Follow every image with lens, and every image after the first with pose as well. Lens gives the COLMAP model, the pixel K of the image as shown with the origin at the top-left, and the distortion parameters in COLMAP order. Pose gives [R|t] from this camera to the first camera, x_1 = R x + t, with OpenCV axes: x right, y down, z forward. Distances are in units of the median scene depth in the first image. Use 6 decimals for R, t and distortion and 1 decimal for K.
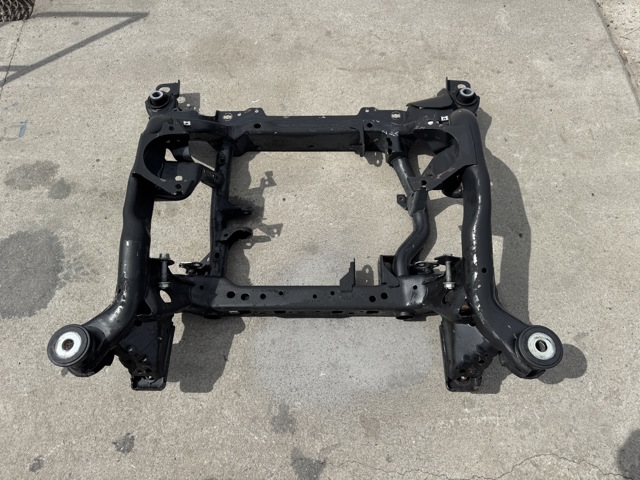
lens RADIAL K [[441.7, 0, 319.0], [0, 441.7, 236.7], [0, 0, 1]] dist [0.005488, -0.008762]
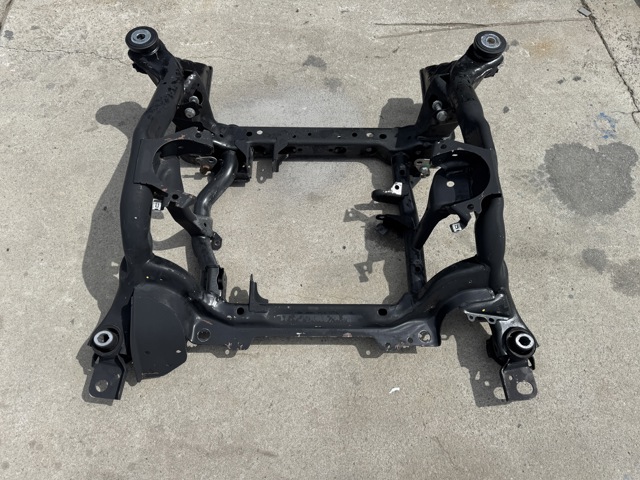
lens RADIAL K [[441.7, 0, 319.0], [0, 441.7, 236.7], [0, 0, 1]] dist [0.005488, -0.008762]
pose [[-0.999945, 0.009623, 0.004224, -0.030971], [-0.002912, -0.639937, 0.768422, -0.783426], [0.010098, 0.768367, 0.639930, 0.396455]]
